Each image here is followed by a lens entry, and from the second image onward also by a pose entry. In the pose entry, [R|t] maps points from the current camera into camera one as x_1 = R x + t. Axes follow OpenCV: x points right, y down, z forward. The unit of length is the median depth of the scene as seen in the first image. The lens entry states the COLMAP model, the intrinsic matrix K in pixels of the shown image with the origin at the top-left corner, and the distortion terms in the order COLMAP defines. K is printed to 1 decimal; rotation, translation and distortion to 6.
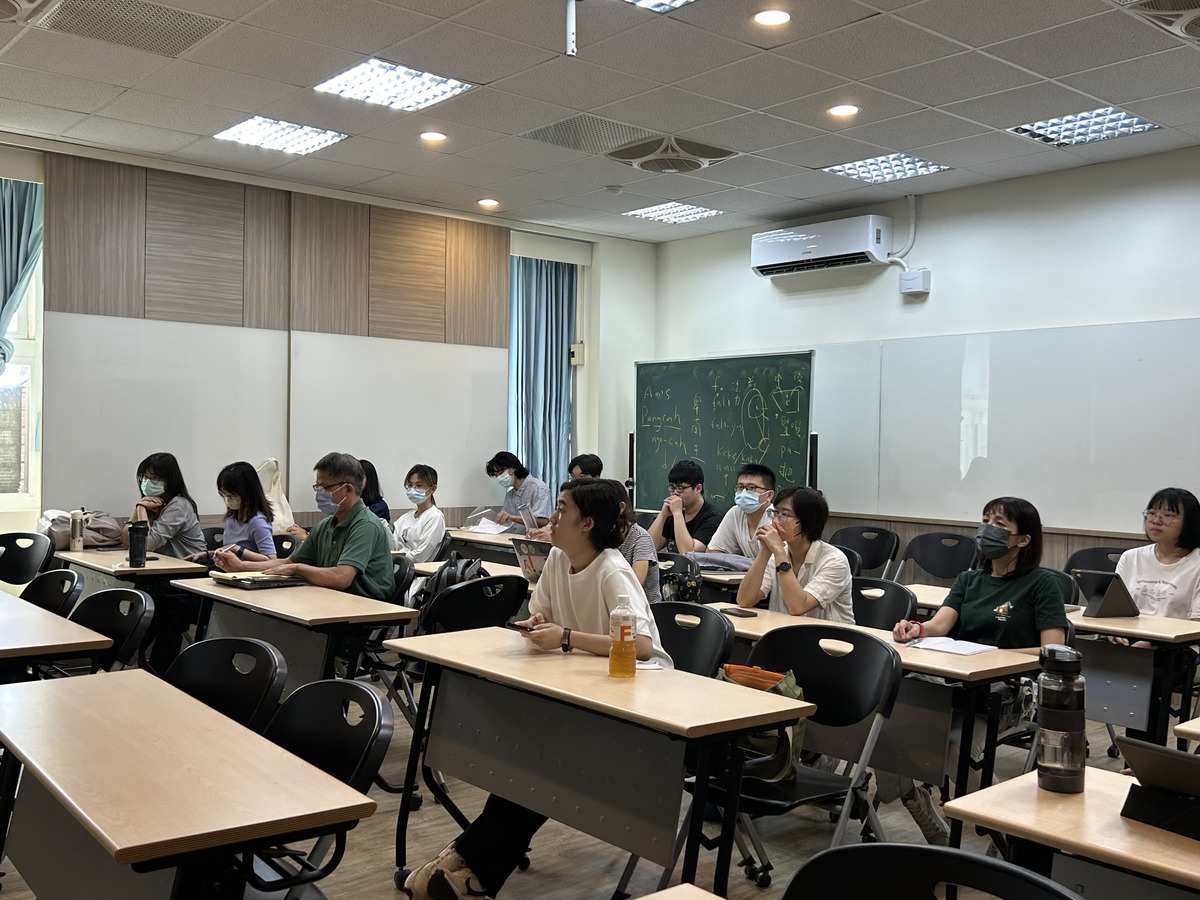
lens RADIAL K [[1165.0, 0, 600.3], [0, 1165.0, 449.9], [0, 0, 1]] dist [0.024752, 0.000000]
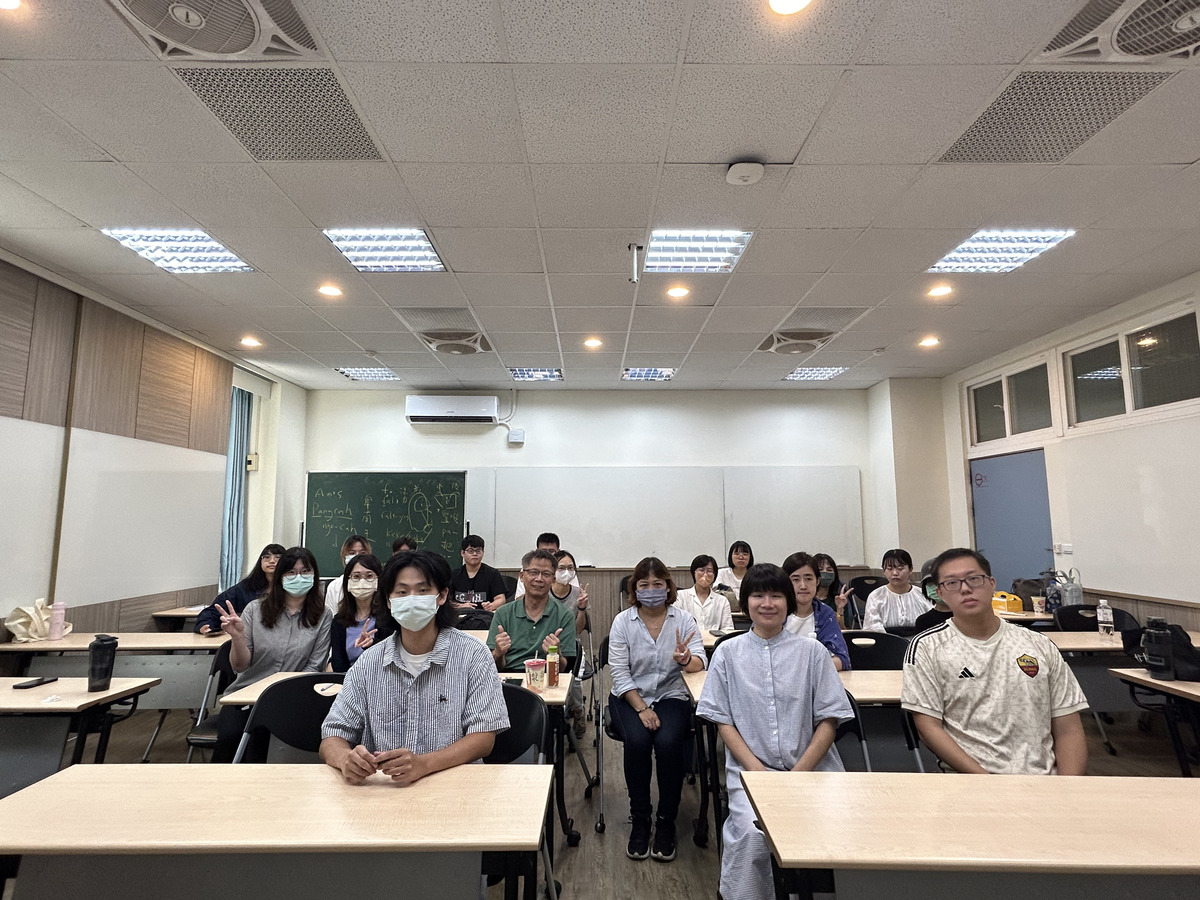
lens RADIAL K [[614.8, 0, 599.4], [0, 614.8, 452.5], [0, 0, 1]] dist [-0.001132, -0.000702]
pose [[0.630756, 0.071421, 0.772687, -0.367821], [0.014938, 0.994453, -0.104114, -0.016858], [-0.775837, 0.077213, 0.626191, 0.293545]]
